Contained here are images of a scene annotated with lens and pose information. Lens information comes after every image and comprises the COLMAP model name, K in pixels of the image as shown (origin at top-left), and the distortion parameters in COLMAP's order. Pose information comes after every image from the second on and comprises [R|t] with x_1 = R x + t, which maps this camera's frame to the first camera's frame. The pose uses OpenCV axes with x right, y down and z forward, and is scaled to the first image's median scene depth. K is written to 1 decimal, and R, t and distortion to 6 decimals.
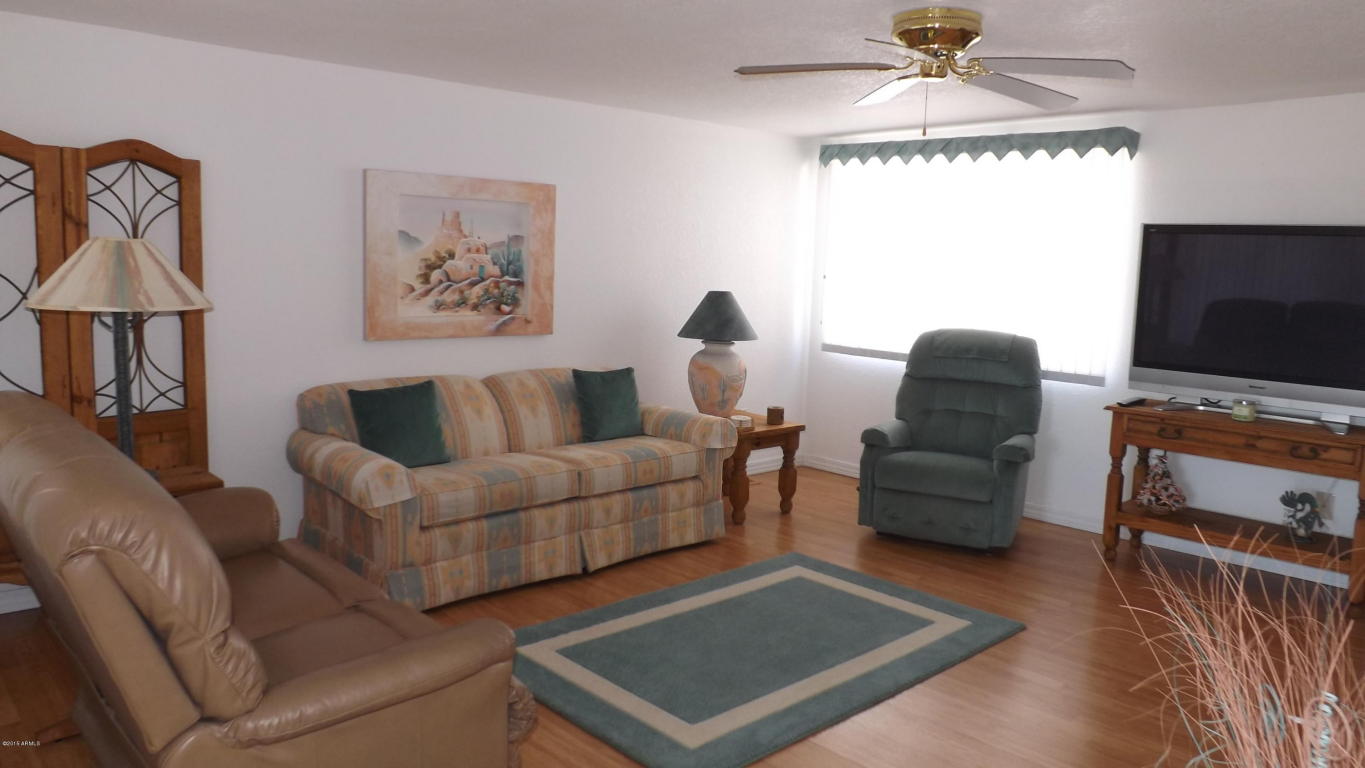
lens RADIAL K [[974.2, 0, 692.1], [0, 974.2, 385.0], [0, 0, 1]] dist [-0.059061, 0.008095]
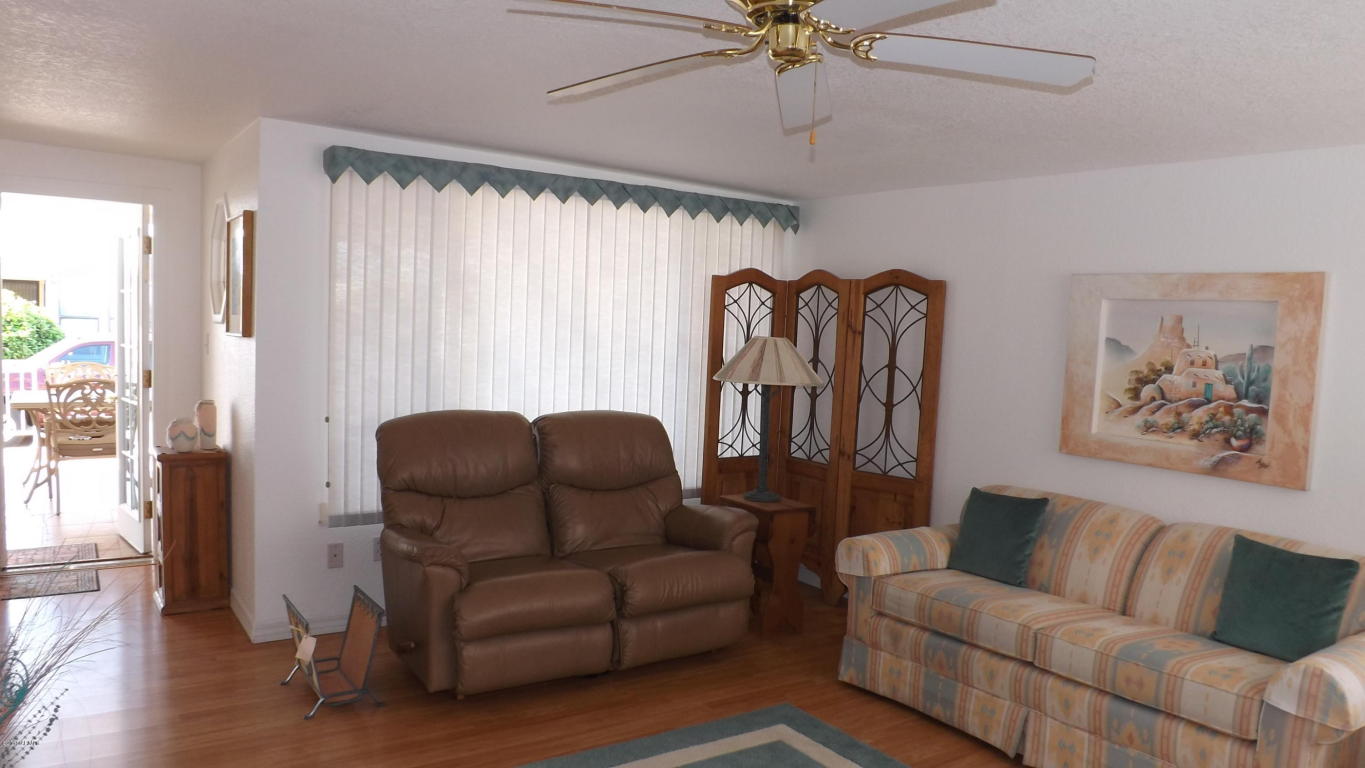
lens RADIAL K [[974.2, 0, 686.8], [0, 974.2, 387.6], [0, 0, 1]] dist [-0.059061, 0.008095]
pose [[-0.147550, 0.015092, -0.988939, 0.606501], [-0.191756, 0.980475, 0.043573, -0.073268], [0.970288, 0.196064, -0.141775, 0.705889]]
